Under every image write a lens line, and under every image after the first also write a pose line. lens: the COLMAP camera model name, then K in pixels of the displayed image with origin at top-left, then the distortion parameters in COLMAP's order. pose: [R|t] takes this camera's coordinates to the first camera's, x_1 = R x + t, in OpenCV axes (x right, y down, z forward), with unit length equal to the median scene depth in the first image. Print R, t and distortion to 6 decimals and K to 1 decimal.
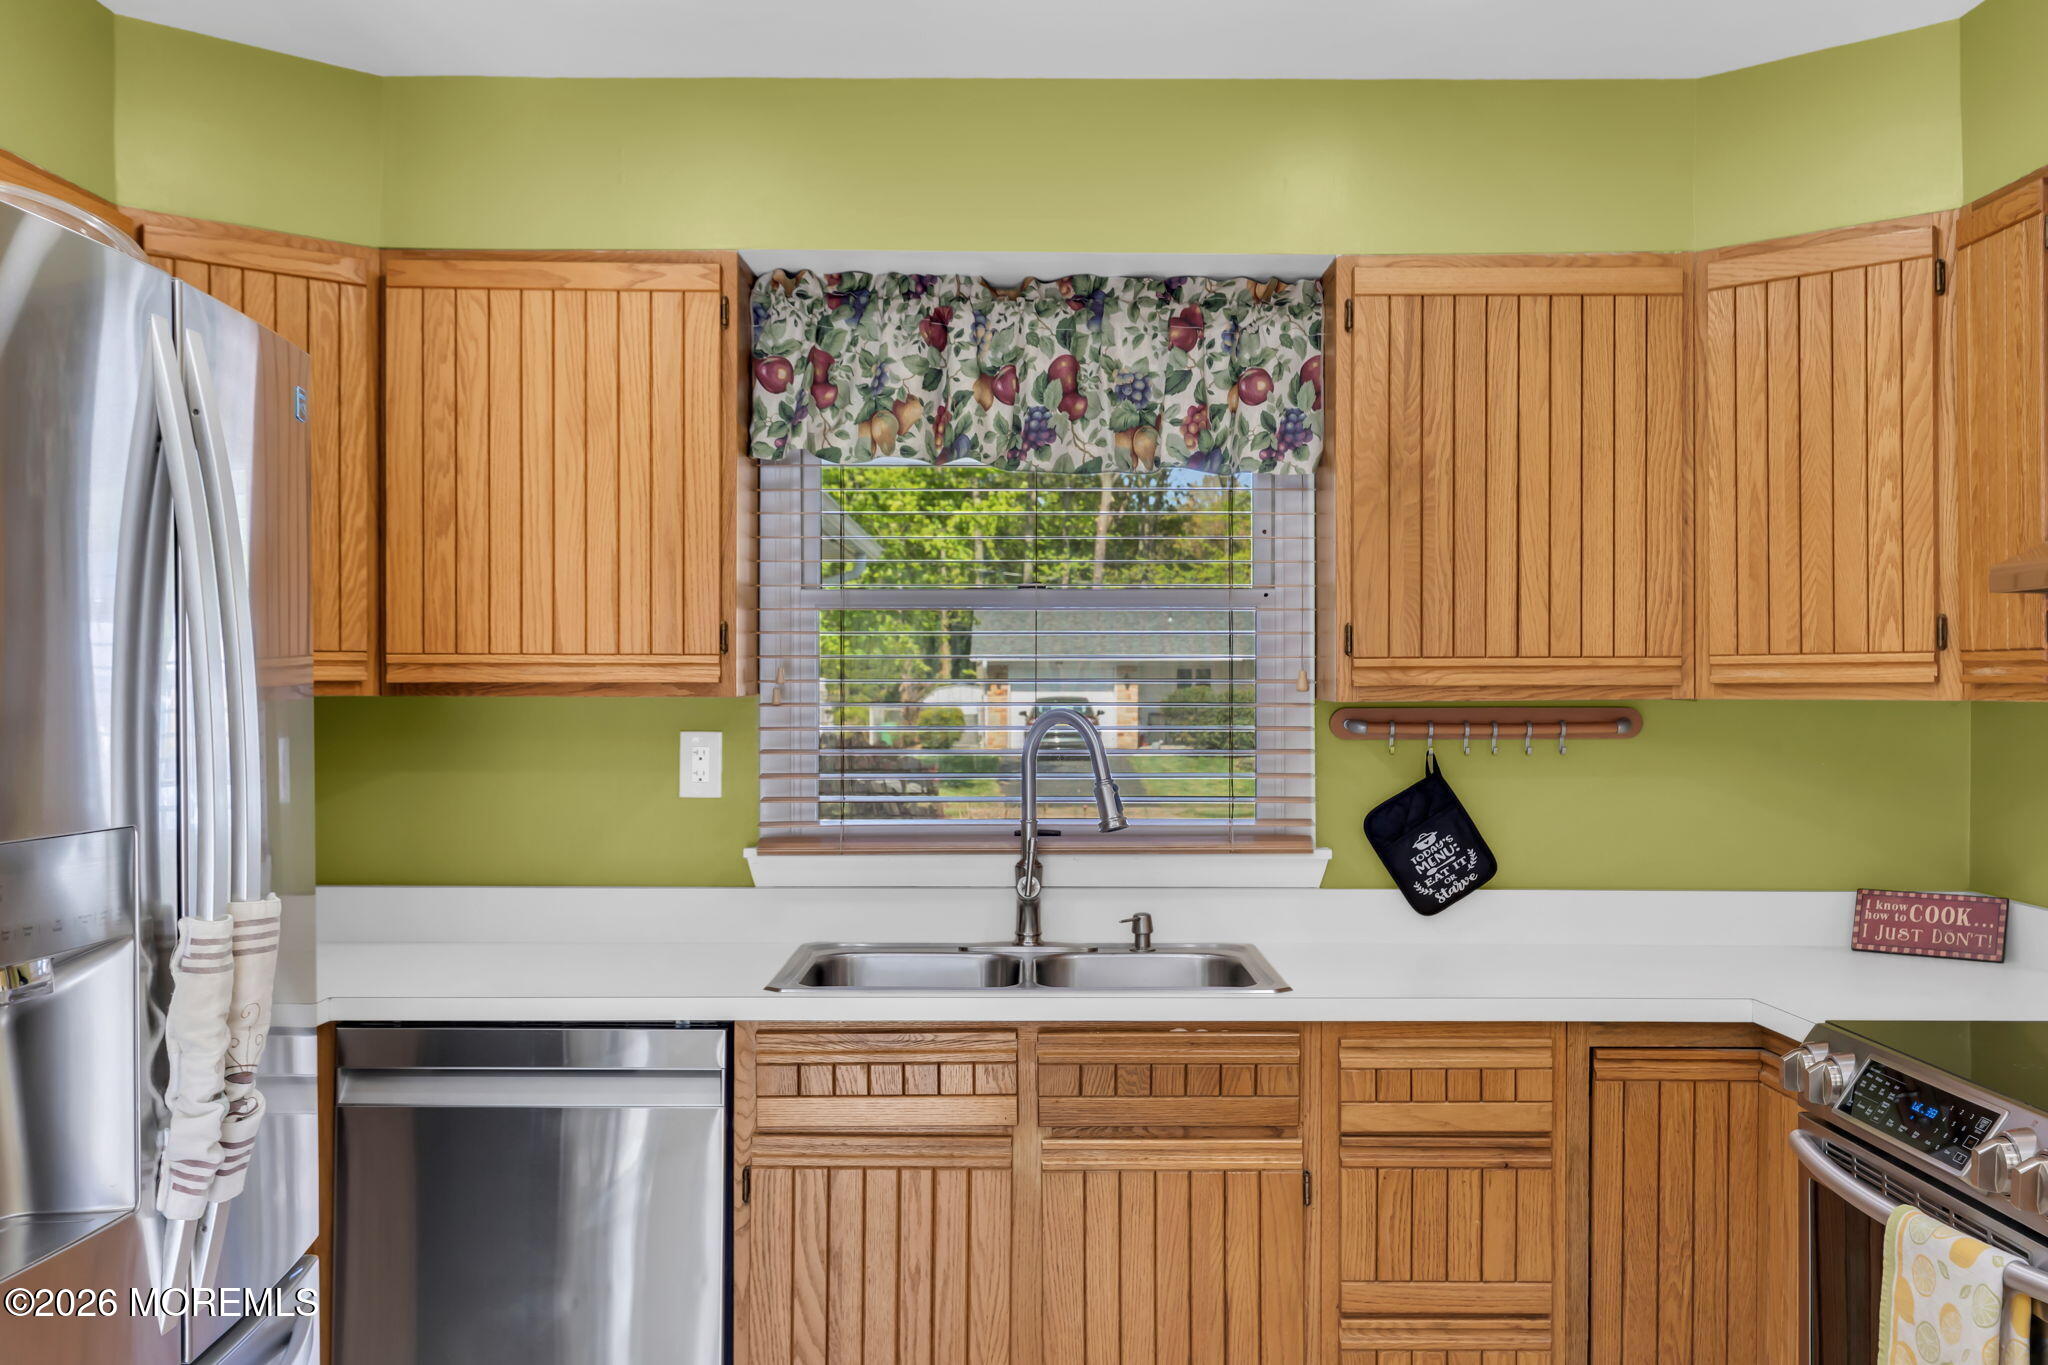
lens RADIAL K [[1979.2, 0, 1023.1], [0, 1979.2, 675.9], [0, 0, 1]] dist [0.013795, 0.000000]
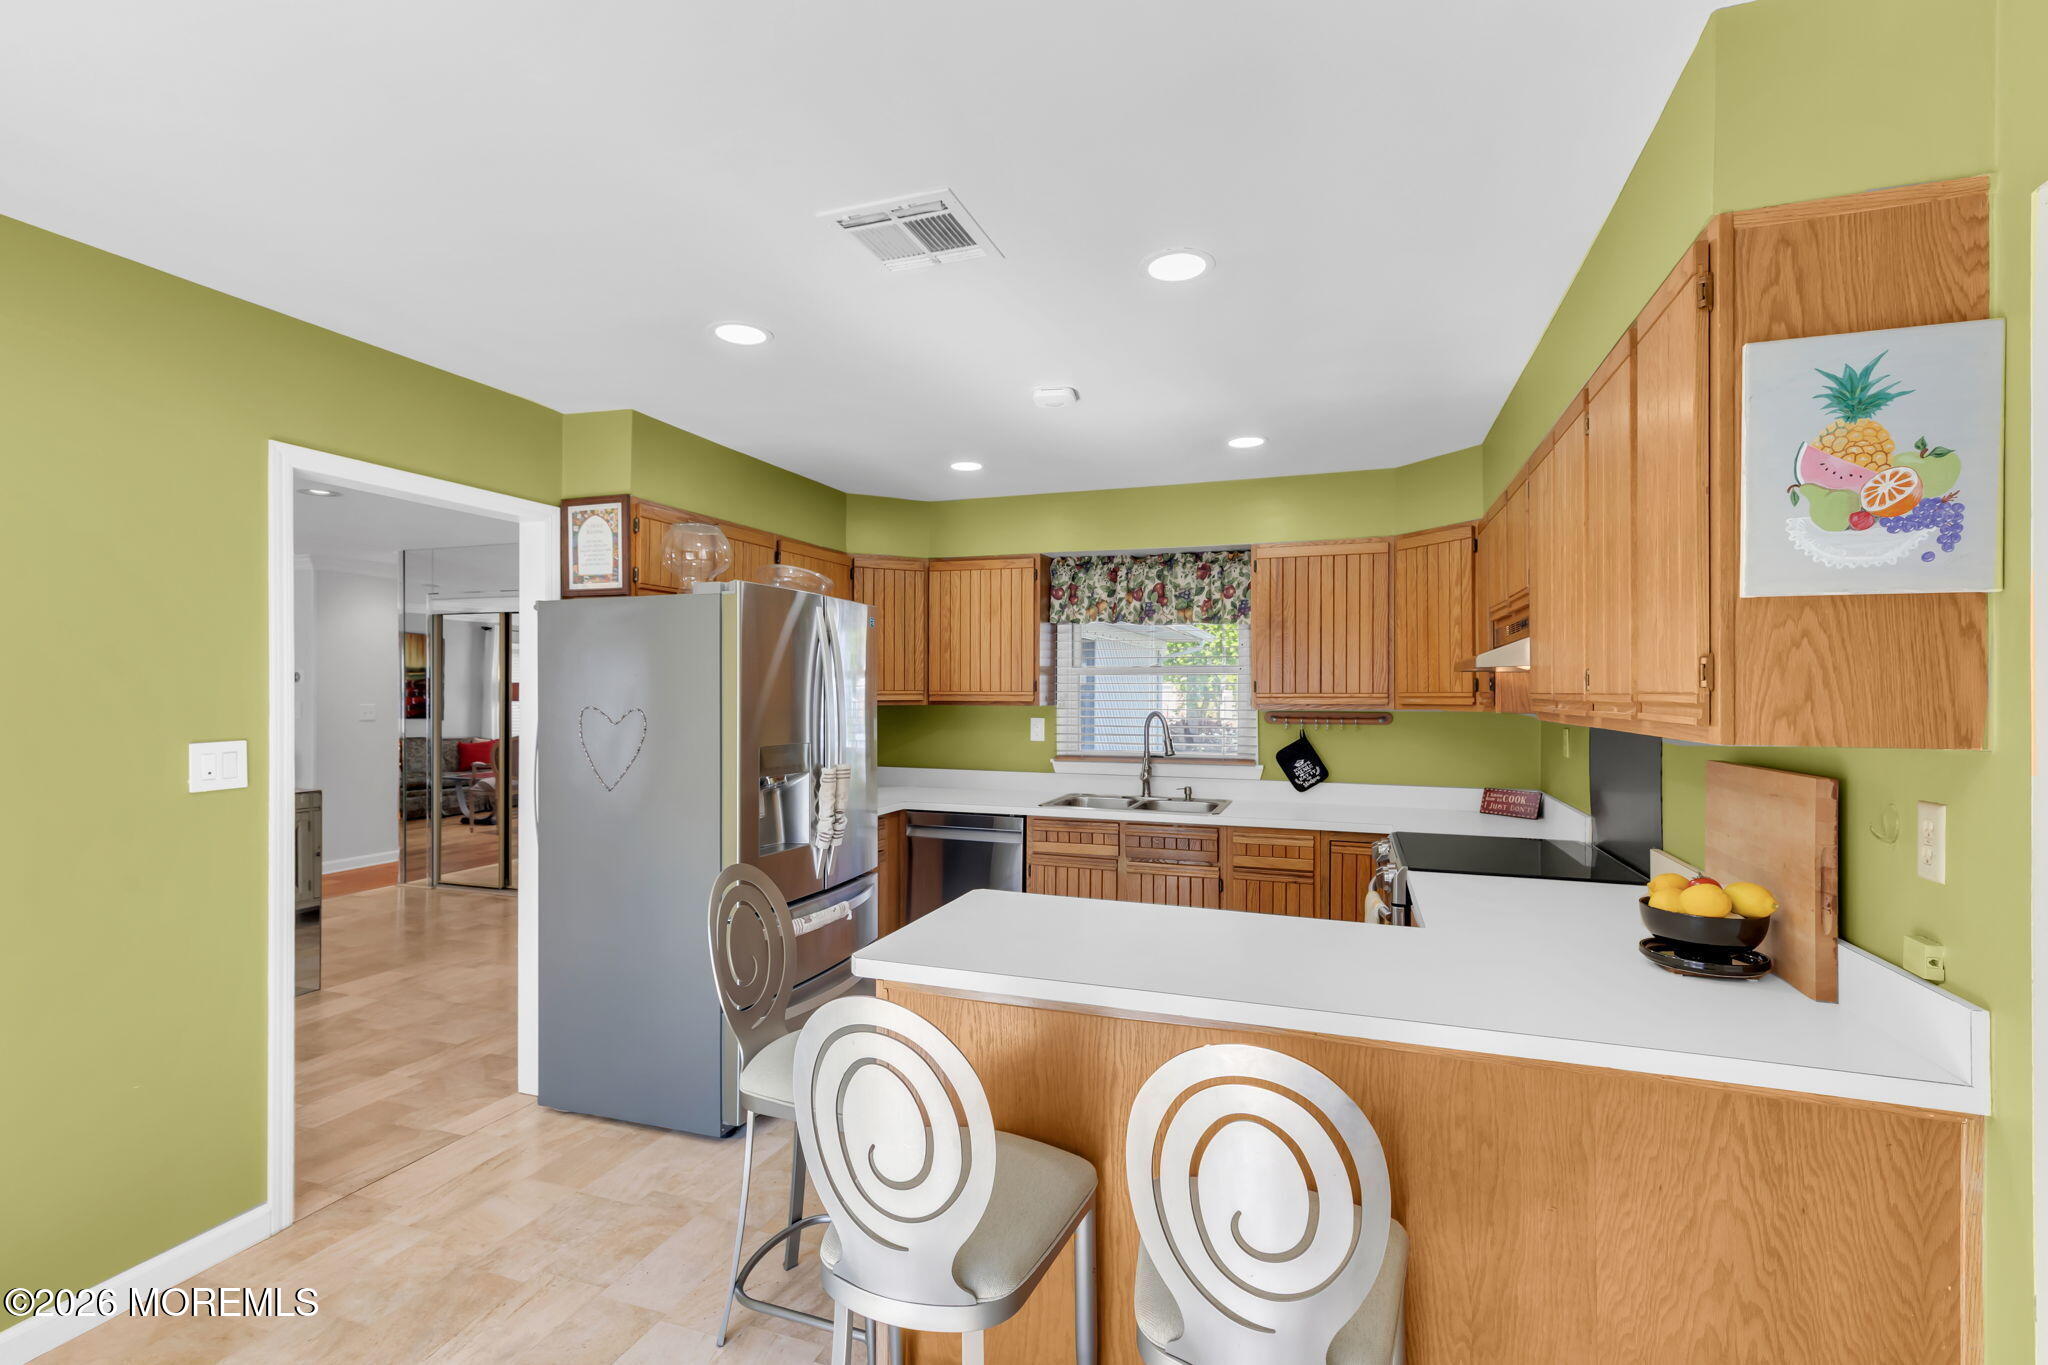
lens RADIAL K [[925.5, 0, 1026.6], [0, 925.5, 688.0], [0, 0, 1]] dist [0.003982, -0.001253]
pose [[0.941495, 0.001450, -0.337025, 0.284413], [-0.001503, 0.999999, 0.000104, -0.015535], [0.337024, 0.000409, 0.941496, -0.276333]]
